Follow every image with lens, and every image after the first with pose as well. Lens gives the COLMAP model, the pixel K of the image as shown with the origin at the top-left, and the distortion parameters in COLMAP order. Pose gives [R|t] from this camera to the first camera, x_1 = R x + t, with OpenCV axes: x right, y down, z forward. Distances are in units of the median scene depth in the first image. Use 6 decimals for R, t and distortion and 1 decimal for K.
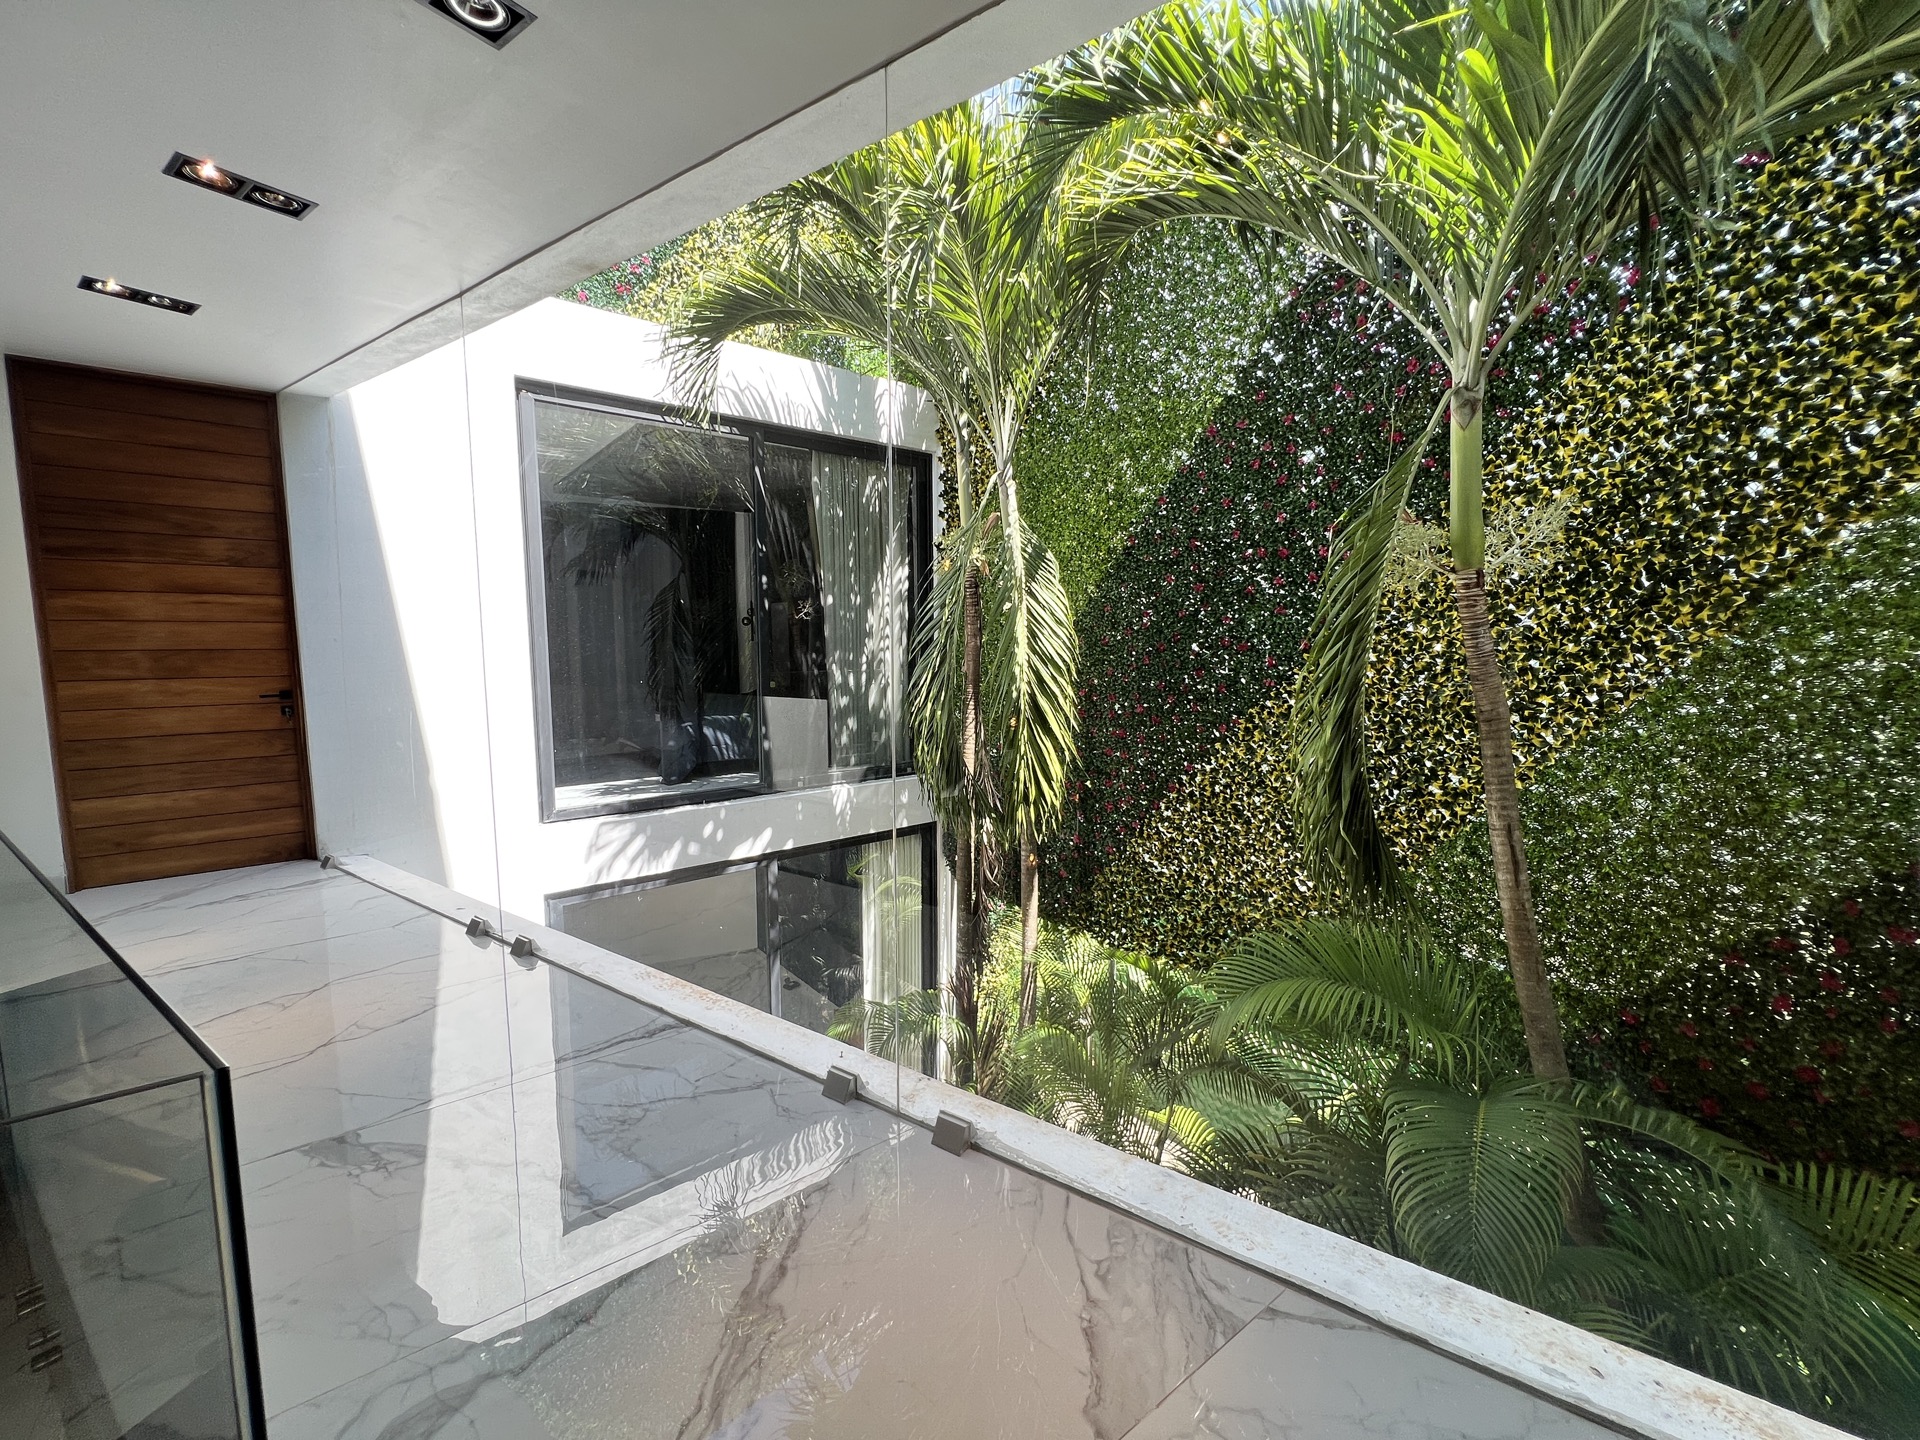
lens RADIAL K [[777.8, 0, 958.8], [0, 777.8, 712.9], [0, 0, 1]] dist [-0.000013, -0.000222]
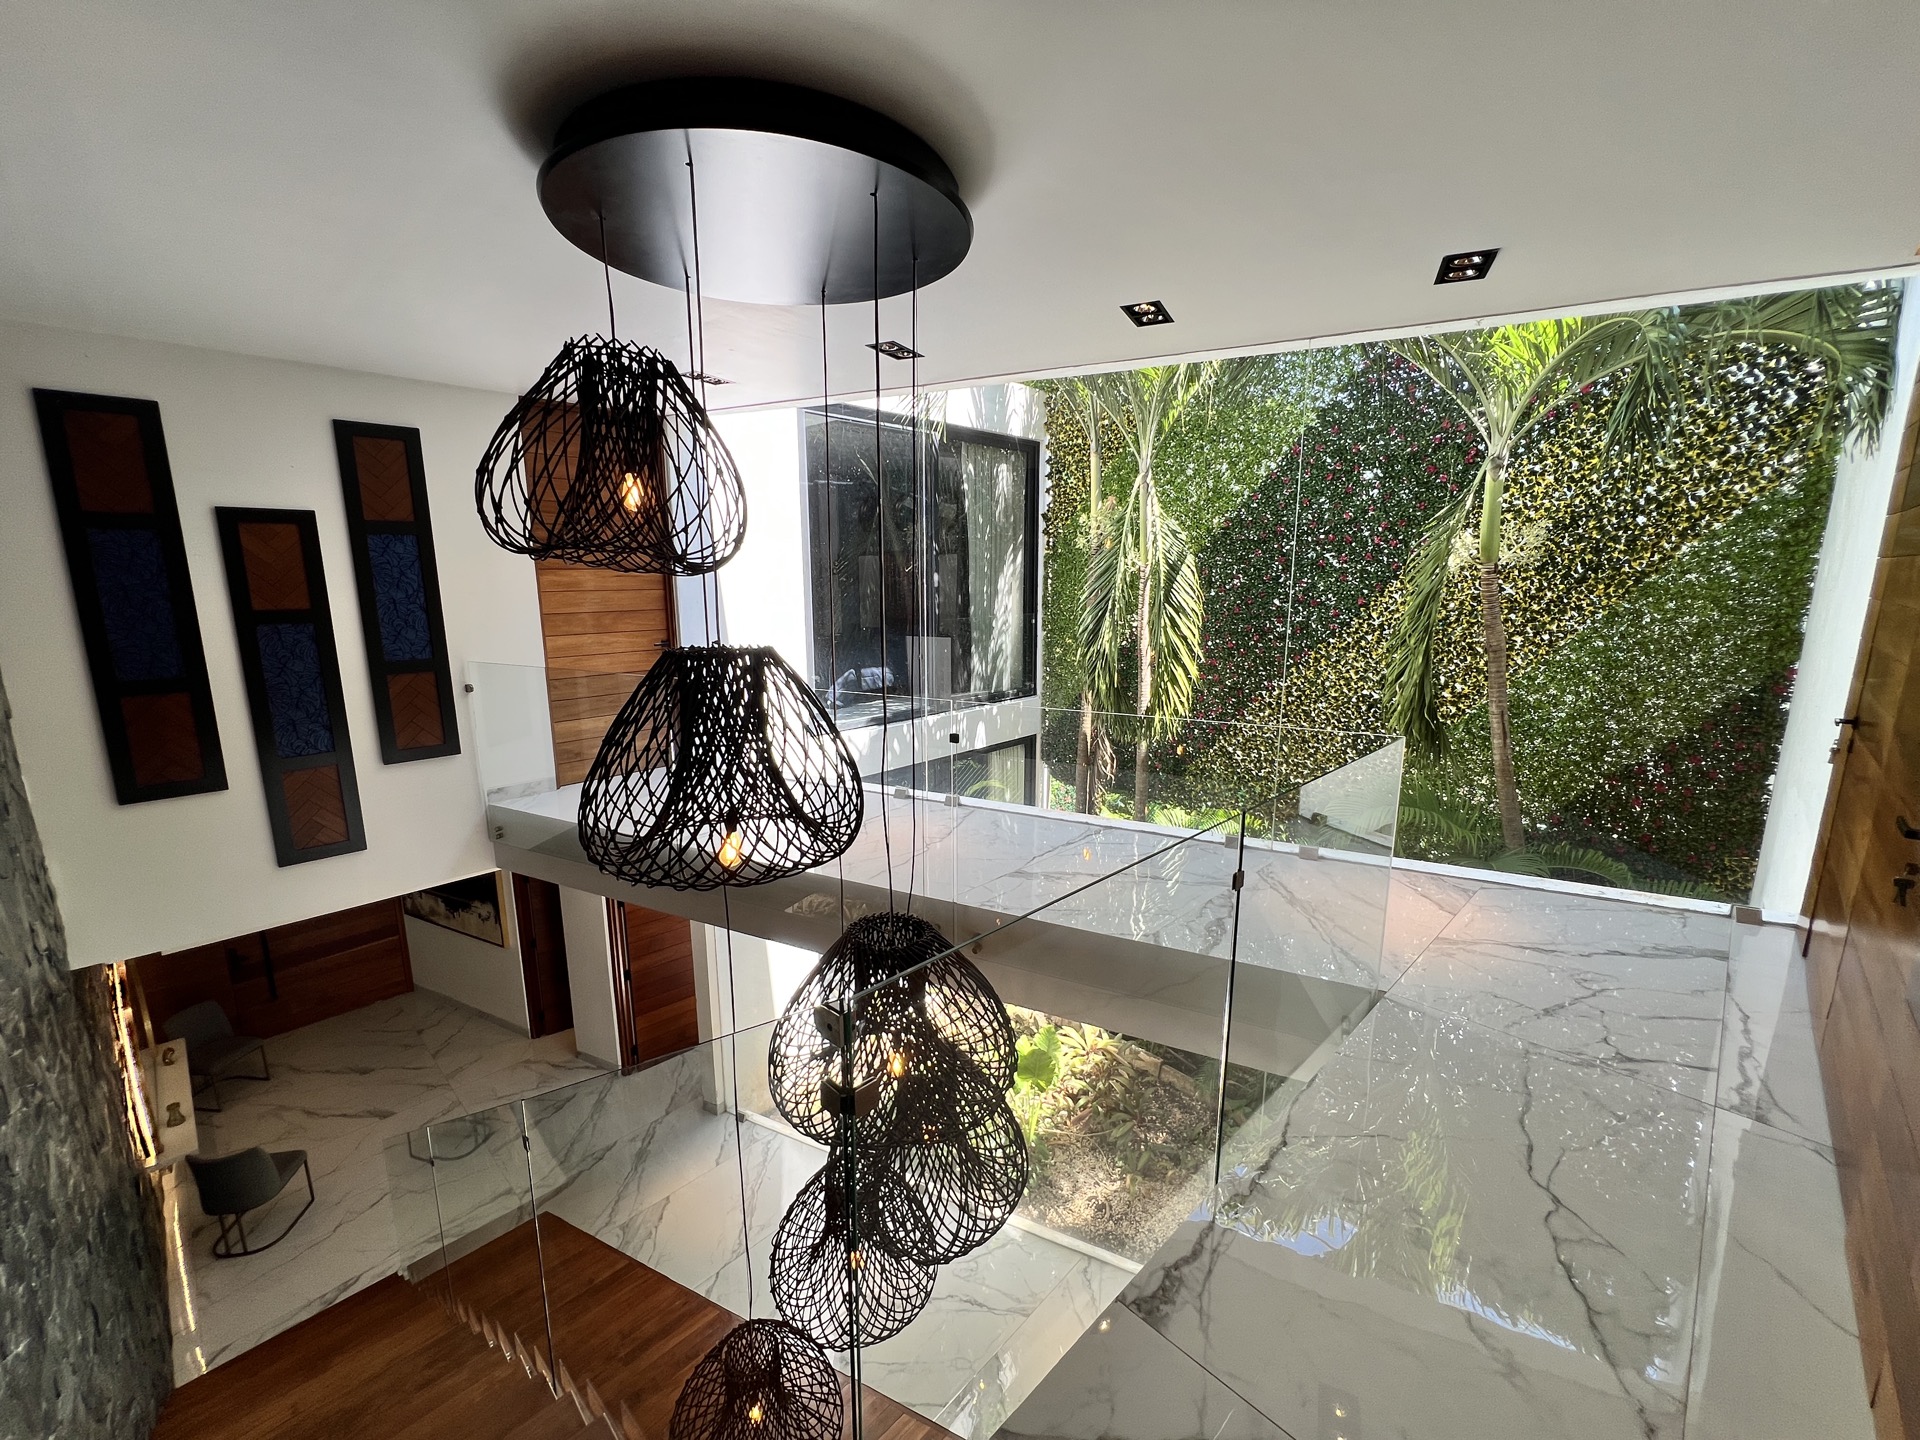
lens RADIAL K [[777.8, 0, 961.0], [0, 777.8, 714.3], [0, 0, 1]] dist [-0.000013, -0.000222]
pose [[0.990515, -0.024635, 0.135181, -0.731231], [0.012585, 0.995927, 0.089279, -0.019859], [-0.136829, -0.086731, 0.986790, -0.553957]]
